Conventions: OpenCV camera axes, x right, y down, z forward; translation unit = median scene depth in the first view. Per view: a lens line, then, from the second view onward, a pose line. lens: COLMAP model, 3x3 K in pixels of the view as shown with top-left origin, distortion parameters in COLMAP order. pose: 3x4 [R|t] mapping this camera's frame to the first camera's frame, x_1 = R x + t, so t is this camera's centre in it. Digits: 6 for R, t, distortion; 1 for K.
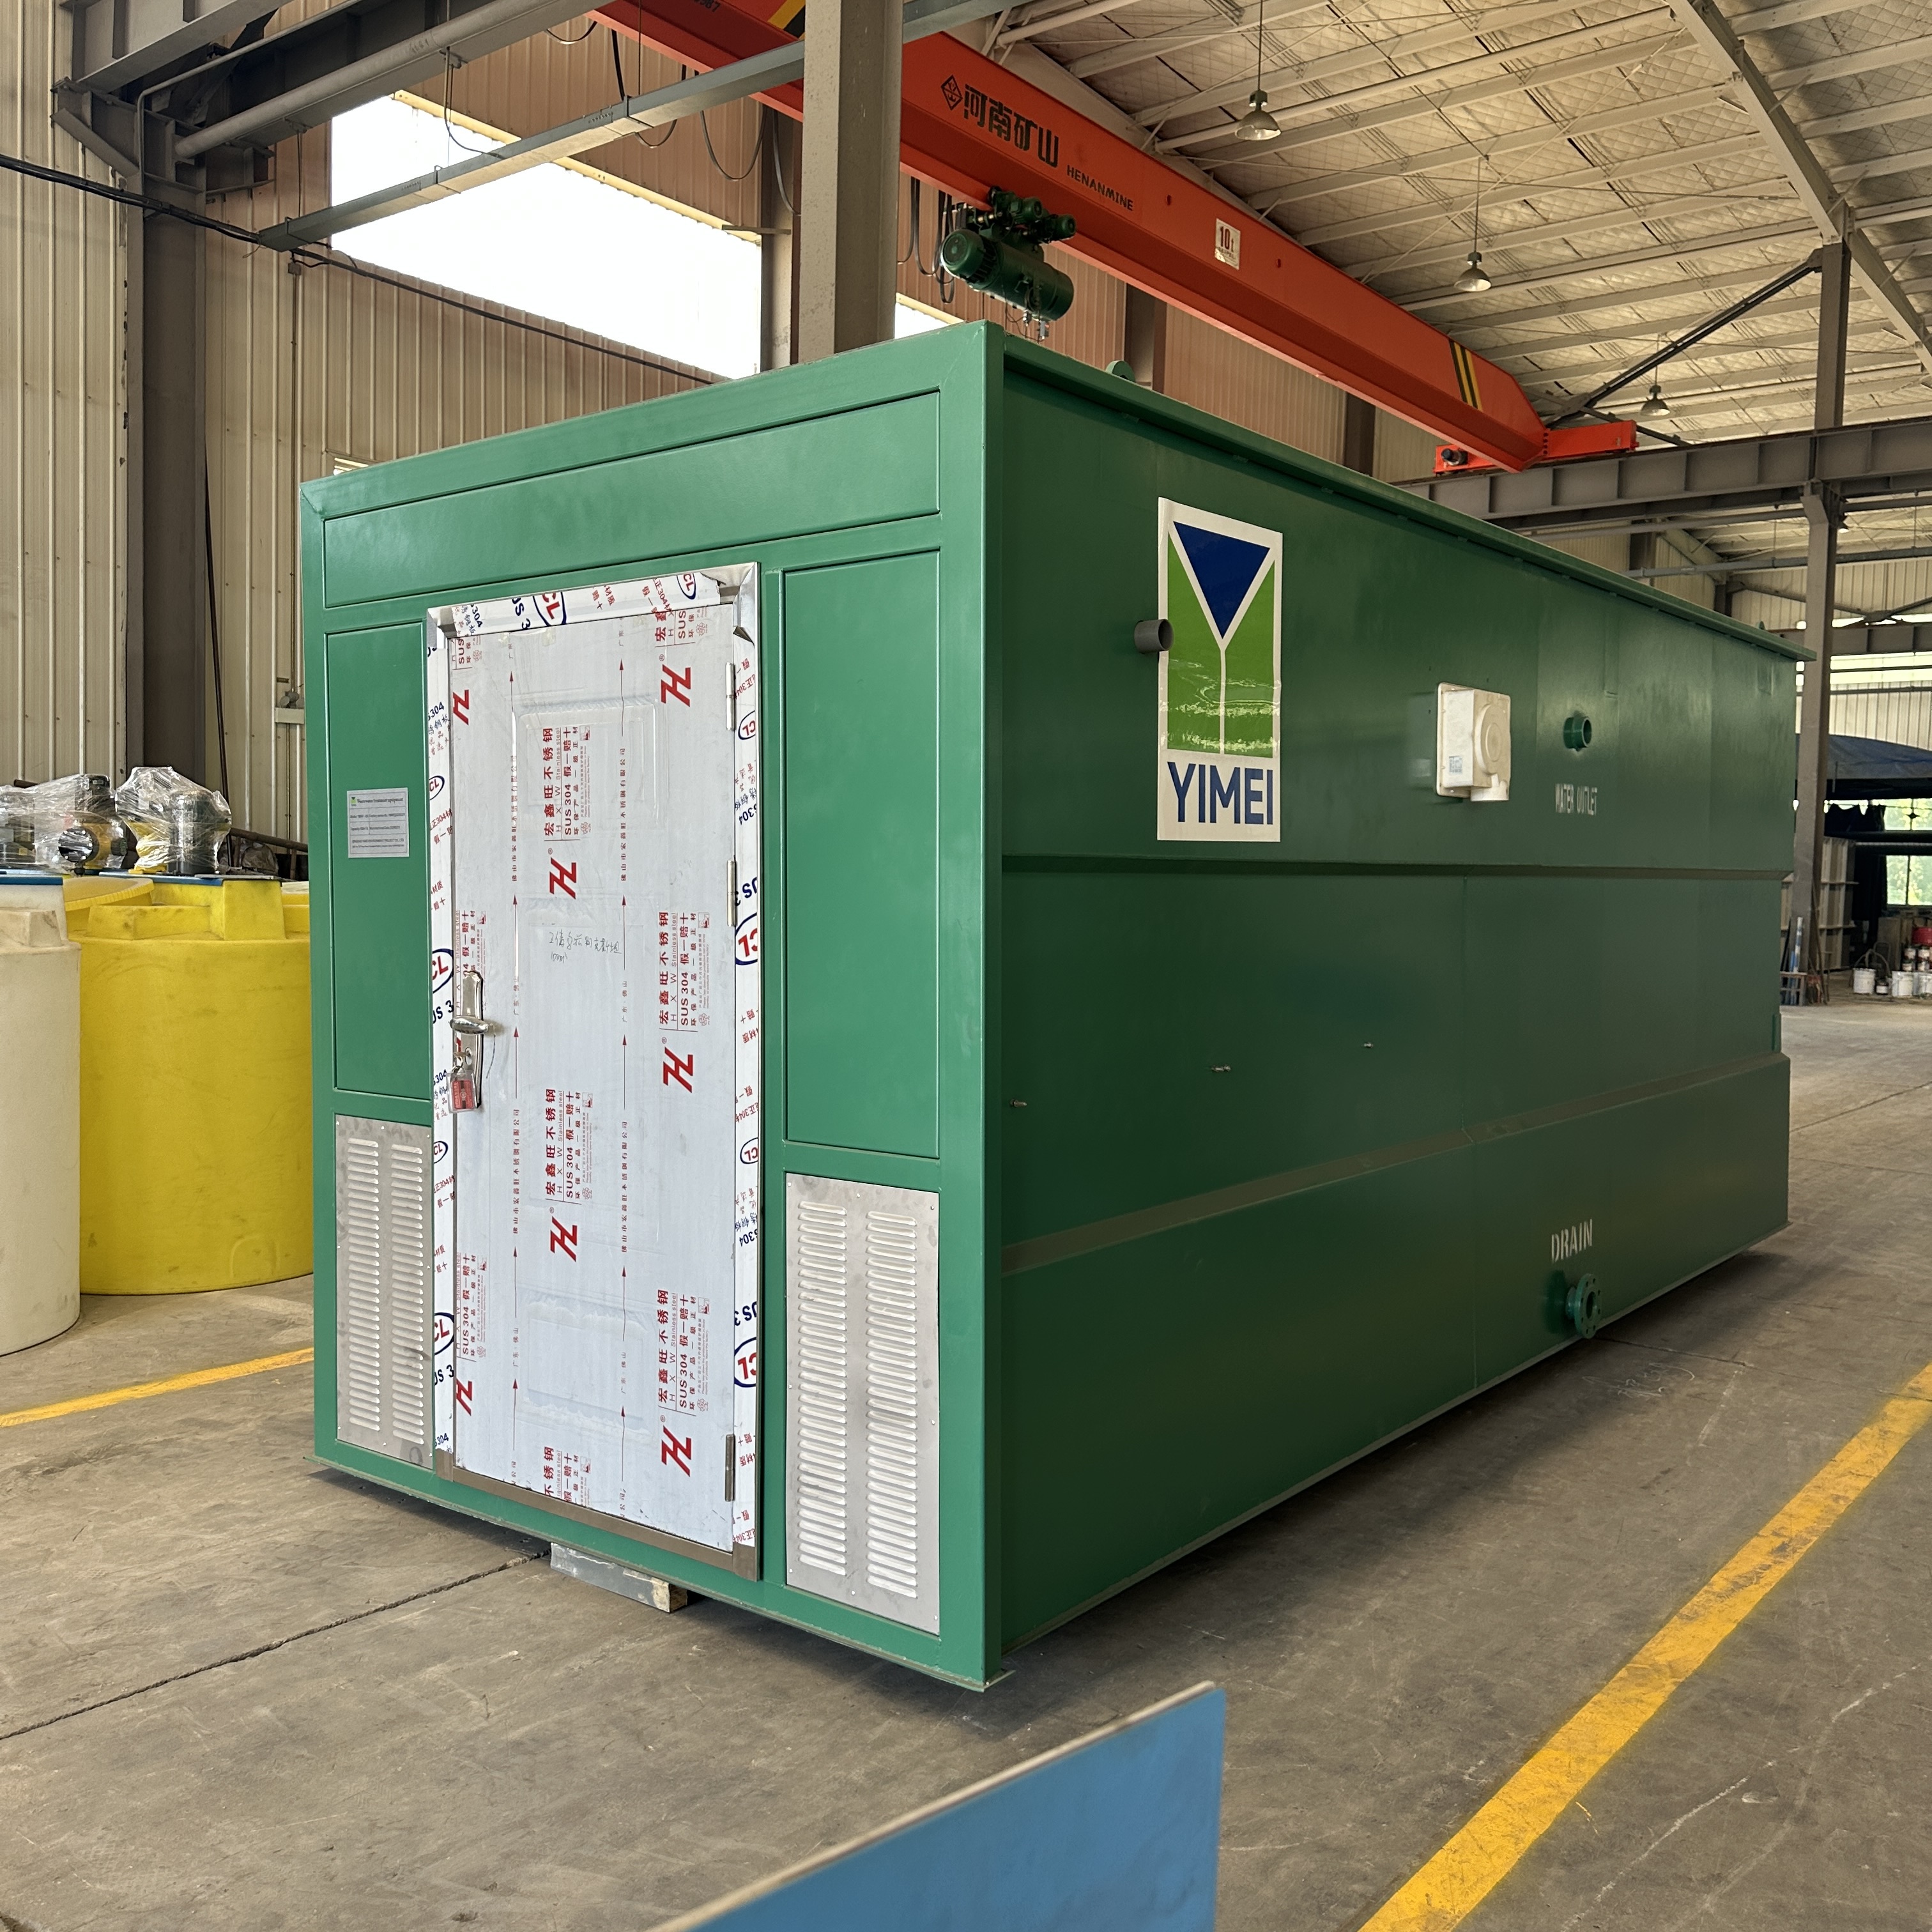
lens RADIAL K [[1774.7, 0, 988.7], [0, 1774.7, 945.0], [0, 0, 1]] dist [0.007413, 0.000000]
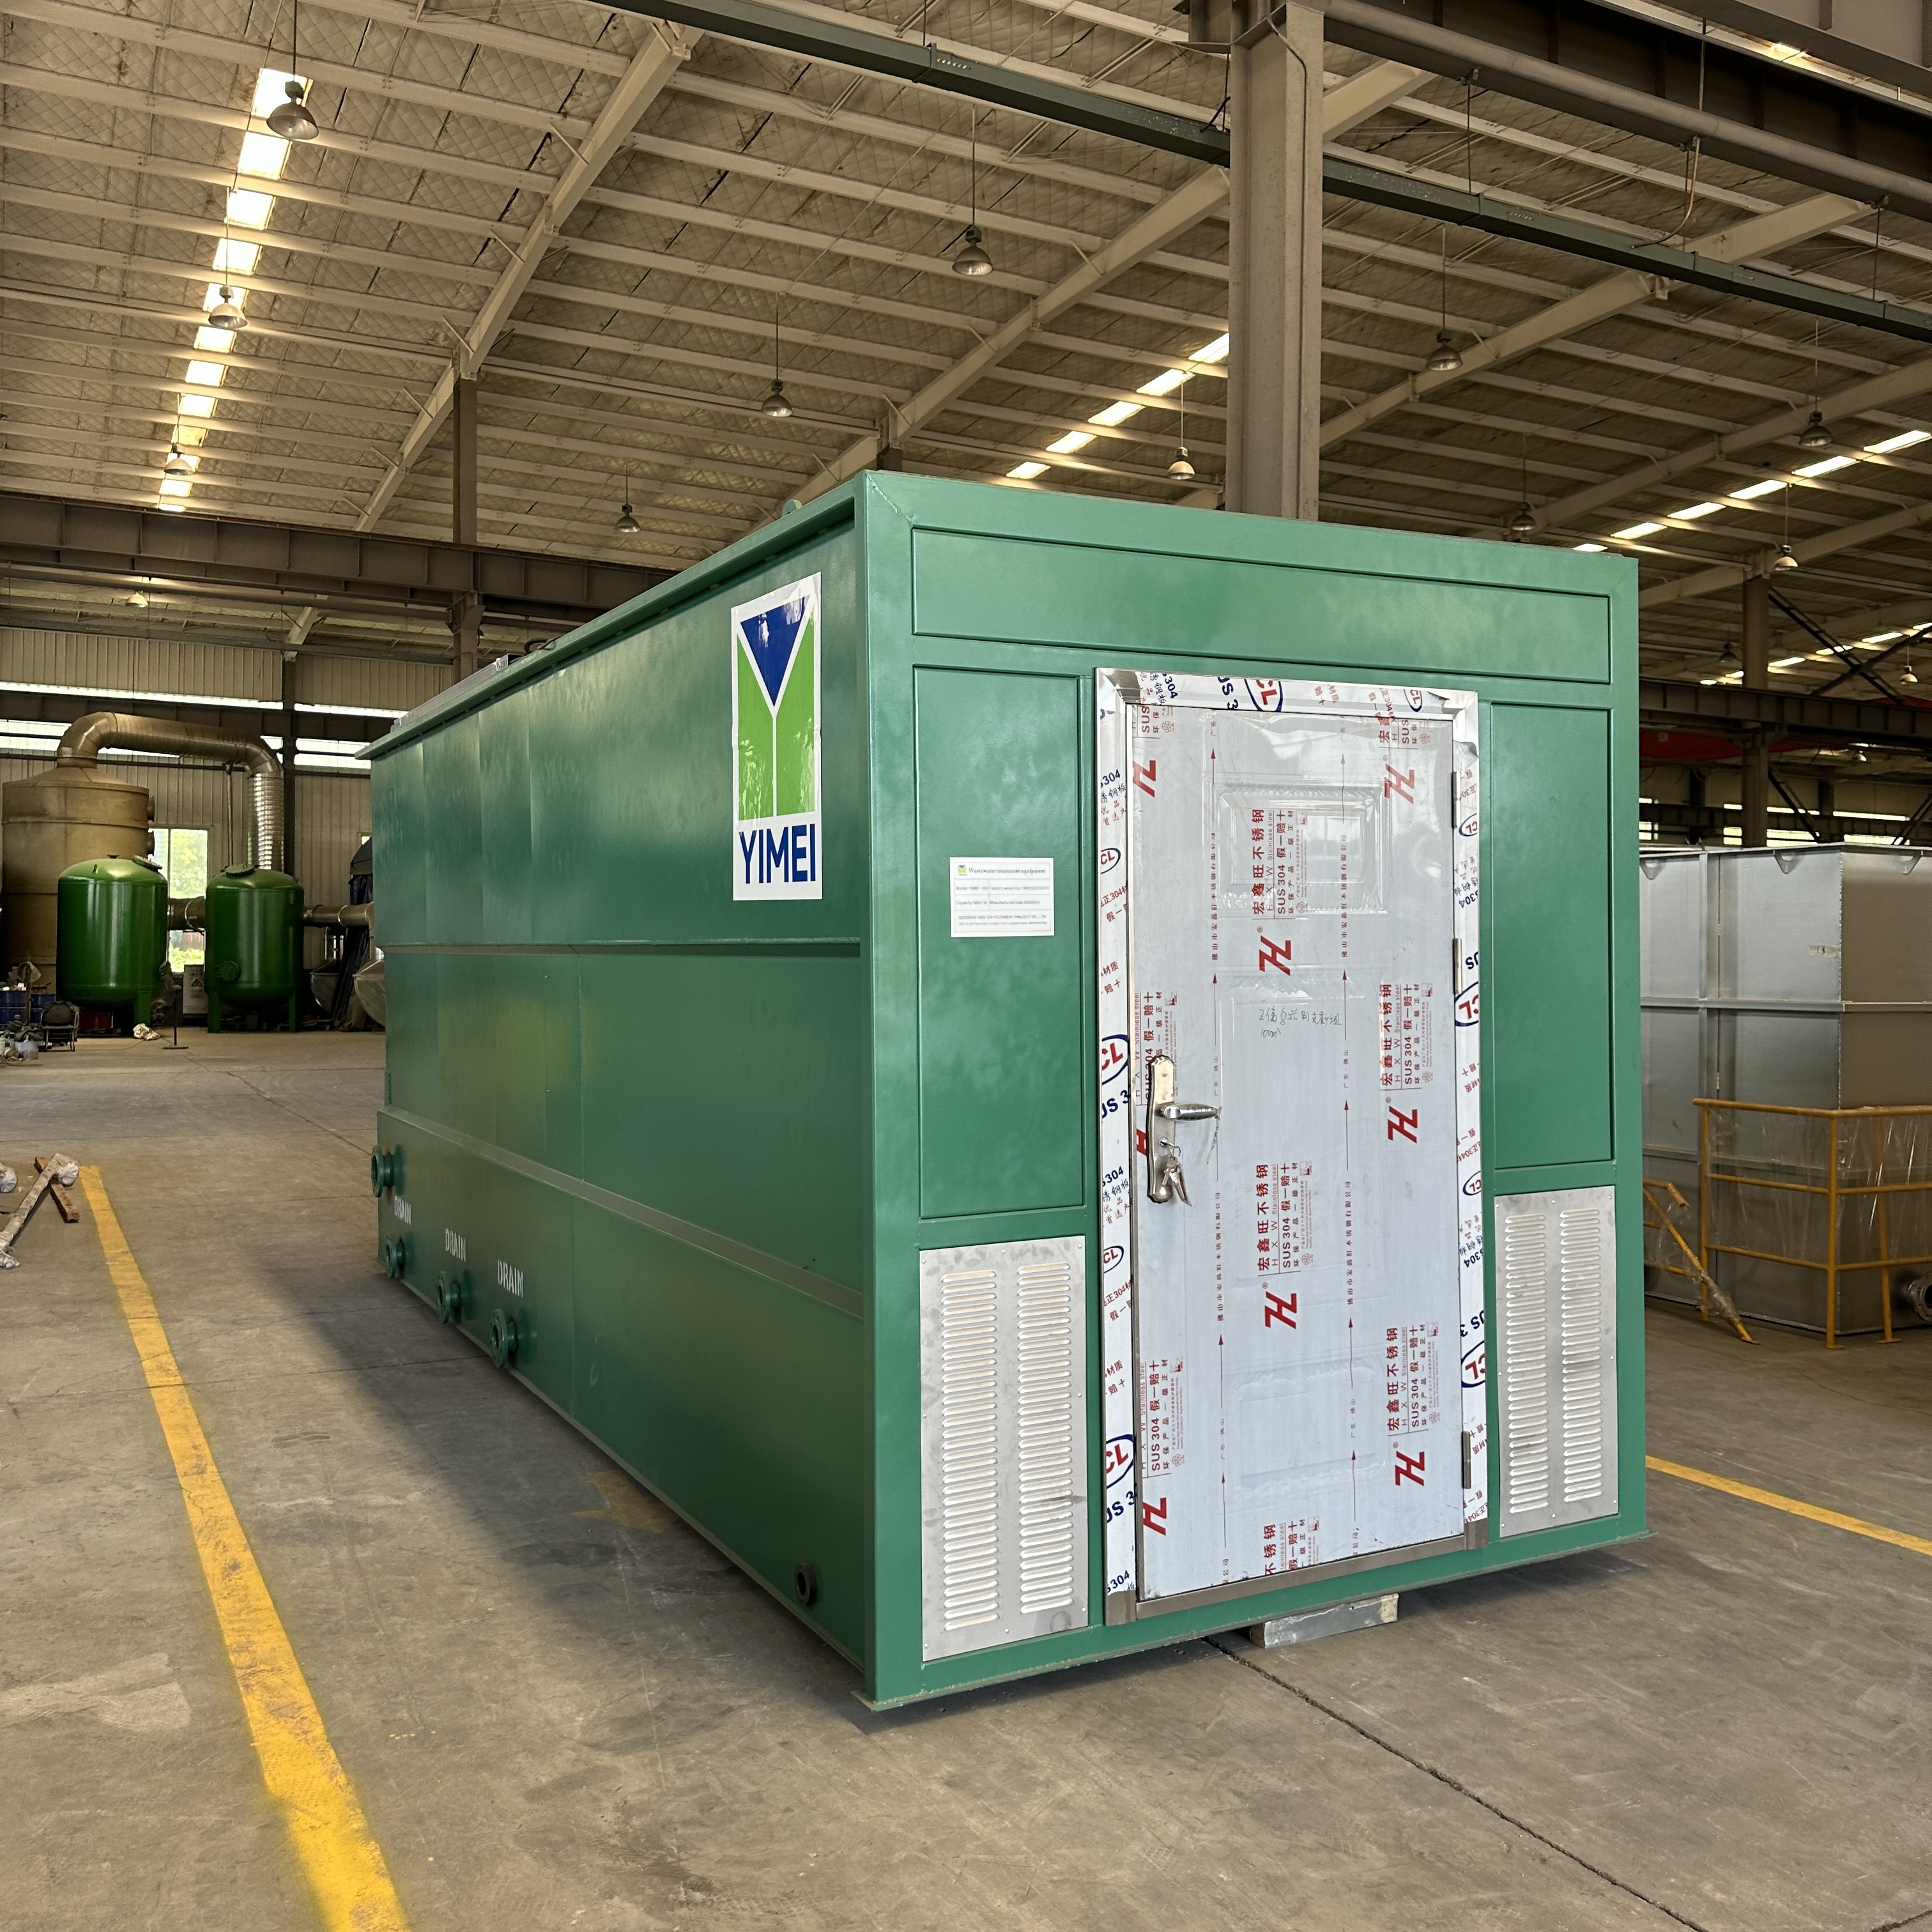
lens RADIAL K [[1774.7, 0, 968.0], [0, 1774.7, 918.5], [0, 0, 1]] dist [0.007413, 0.000000]
pose [[0.431299, -0.000675, 0.902209, -1.300115], [0.032815, 0.999350, -0.014940, -0.052002], [-0.901612, 0.036050, 0.431040, 0.754657]]
